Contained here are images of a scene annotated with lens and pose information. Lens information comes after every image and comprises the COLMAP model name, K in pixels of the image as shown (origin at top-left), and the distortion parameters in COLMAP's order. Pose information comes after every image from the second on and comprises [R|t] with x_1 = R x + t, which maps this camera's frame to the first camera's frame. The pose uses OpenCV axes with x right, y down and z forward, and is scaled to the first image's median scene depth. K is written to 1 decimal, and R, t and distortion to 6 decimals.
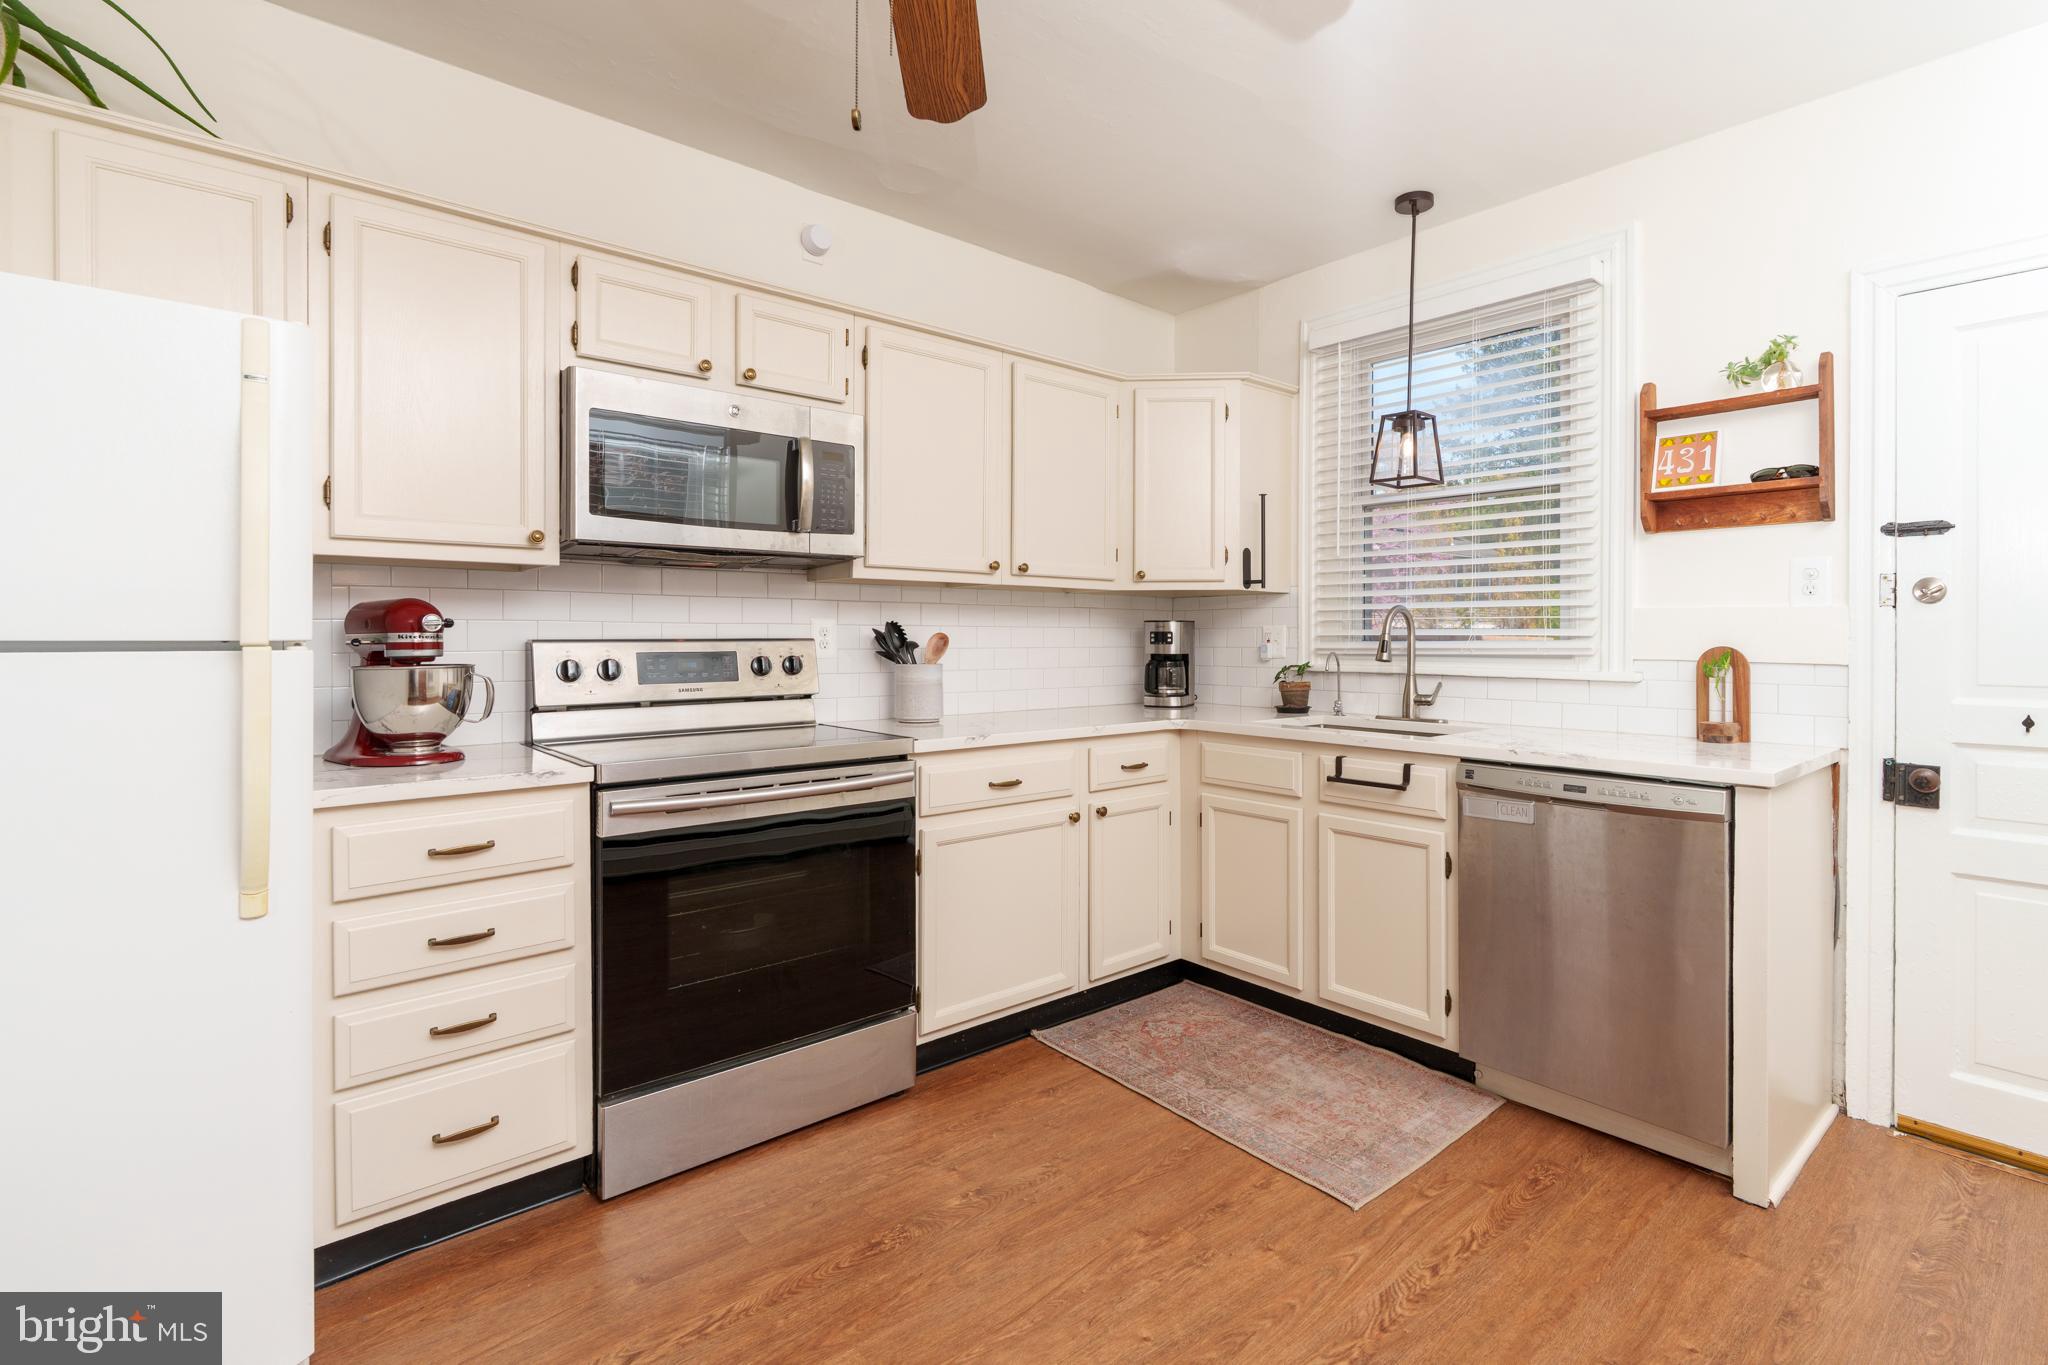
lens RADIAL K [[953.1, 0, 1069.5], [0, 953.1, 634.5], [0, 0, 1]] dist [-0.000958, 0.000154]
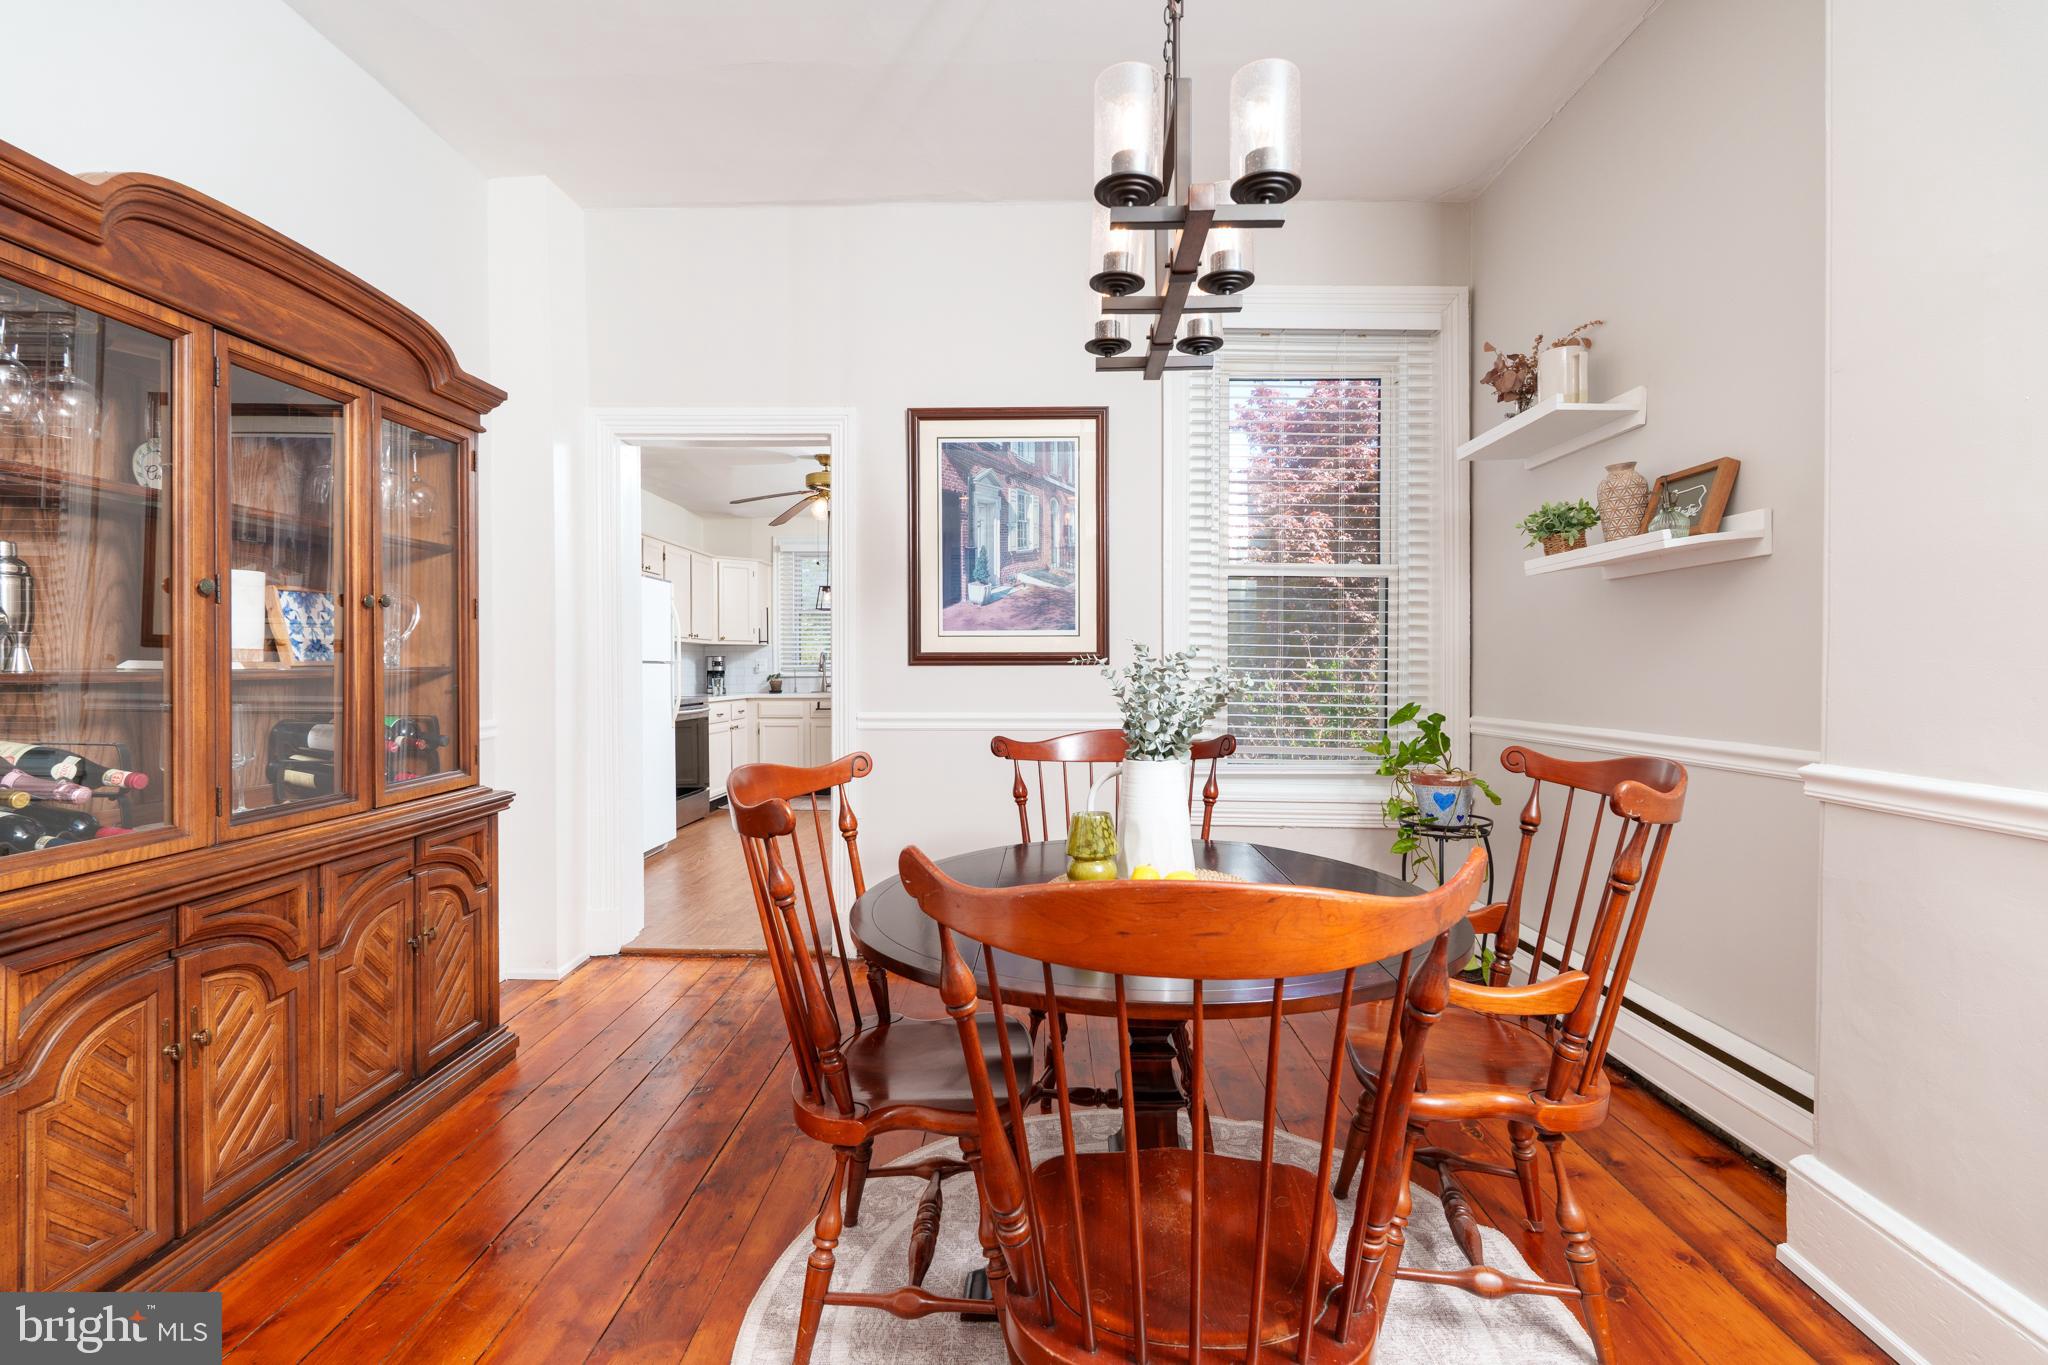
lens RADIAL K [[921.9, 0, 1026.8], [0, 921.9, 665.2], [0, 0, 1]] dist [0.001148, 0.000487]
pose [[0.670968, -0.002688, 0.741482, -1.502372], [-0.000385, 0.999992, 0.003974, -0.002377], [-0.741487, -0.002952, 0.670961, -1.523105]]
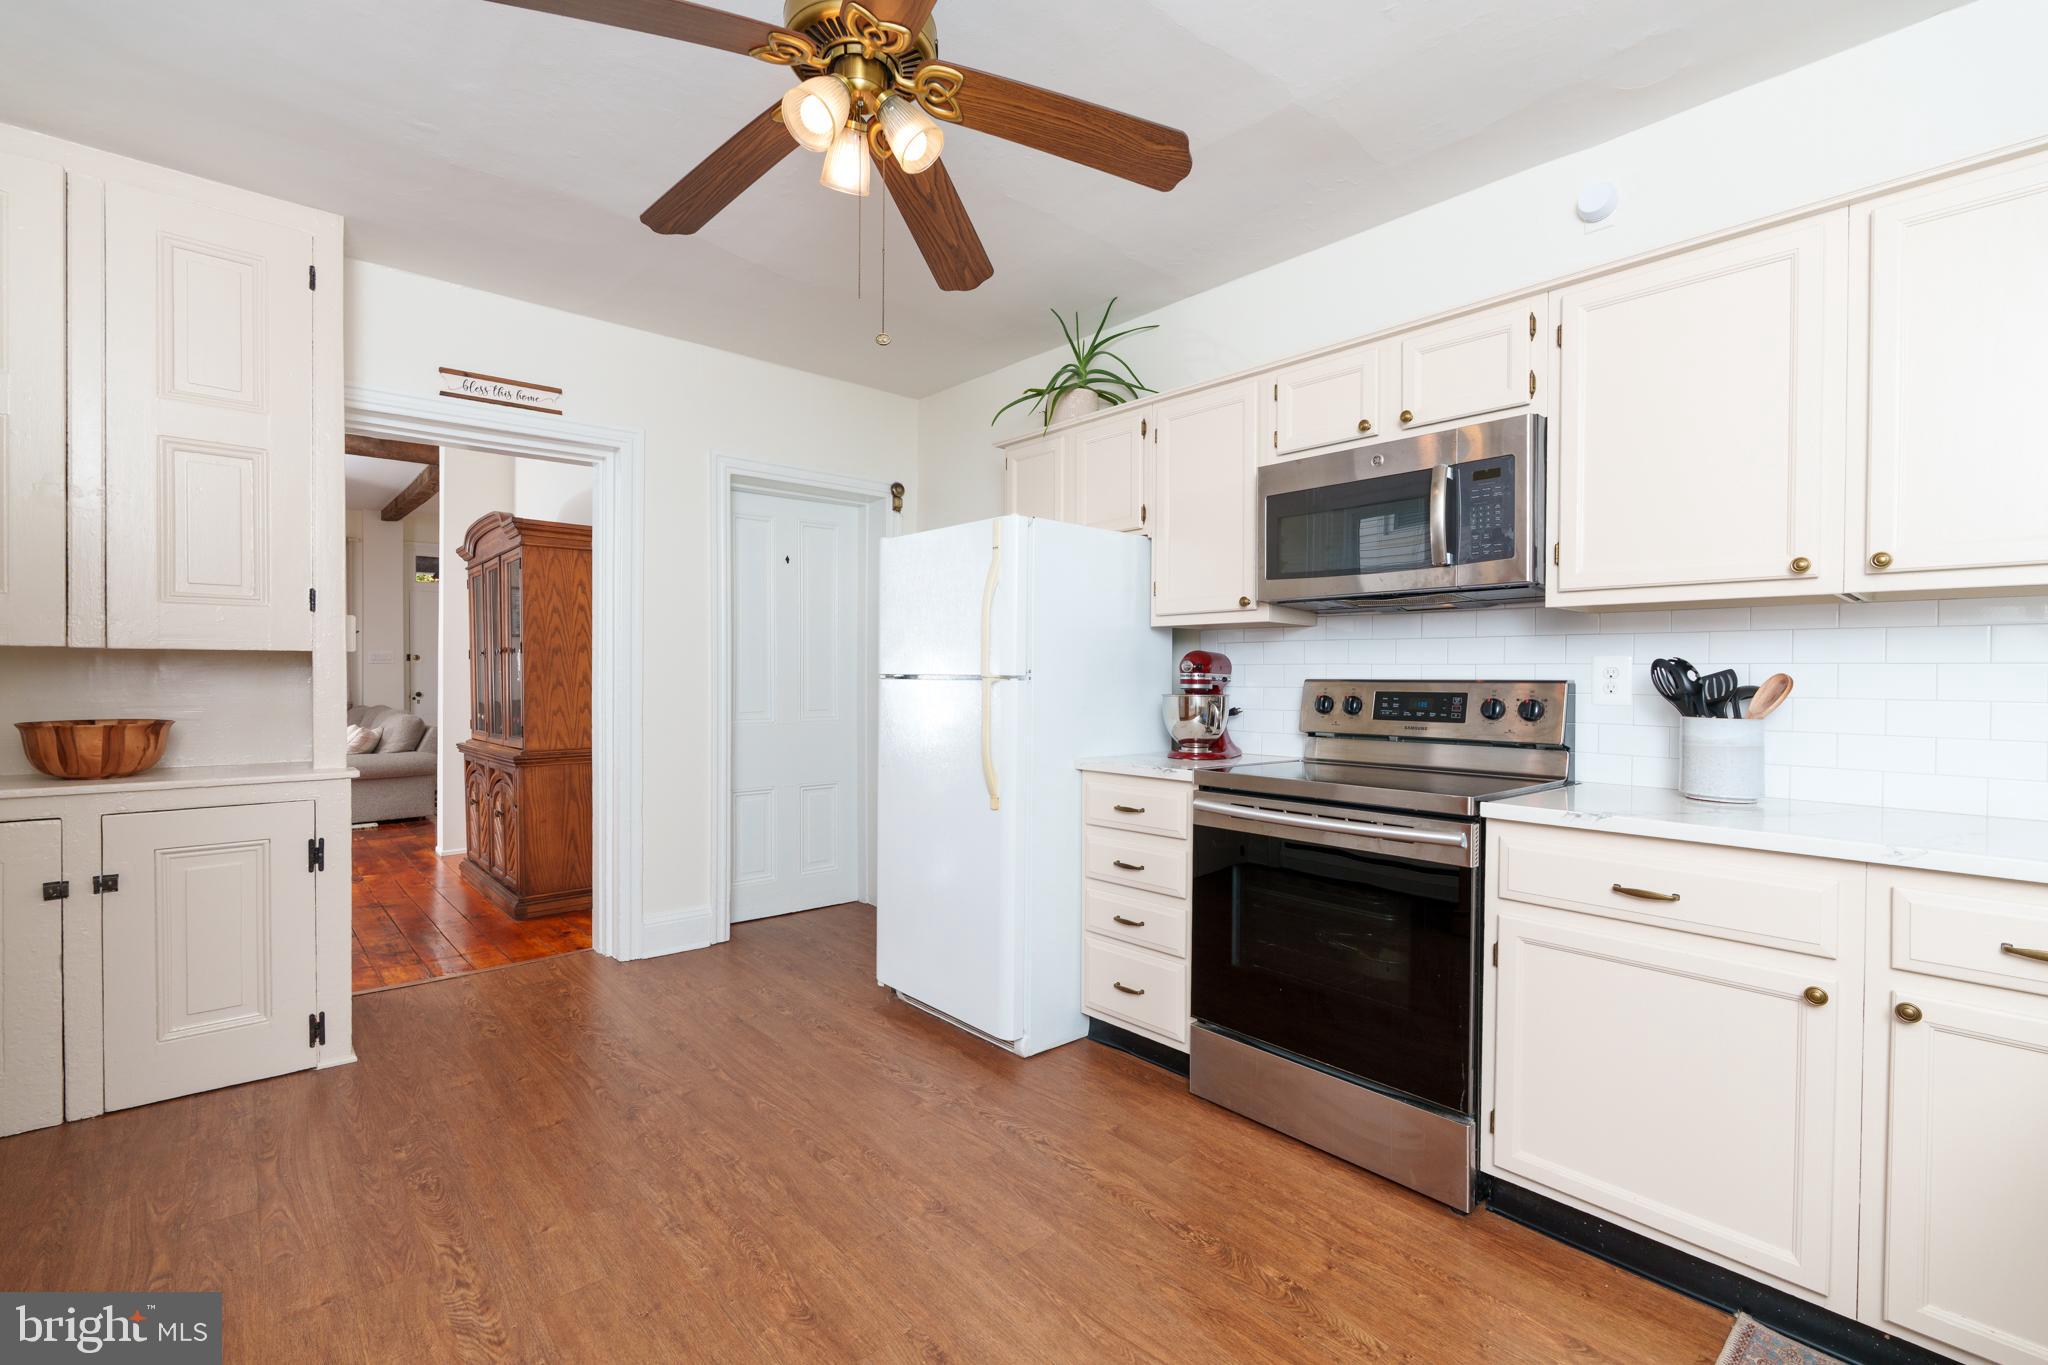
lens RADIAL K [[872.9, 0, 1024.0], [0, 872.9, 682.5], [0, 0, 1]] dist [0.000673, -0.000004]
pose [[0.014604, 0.007806, -0.999863, 0.574276], [-0.004626, 0.999959, 0.007739, 0.002911], [0.999883, 0.004512, 0.014640, 0.574591]]
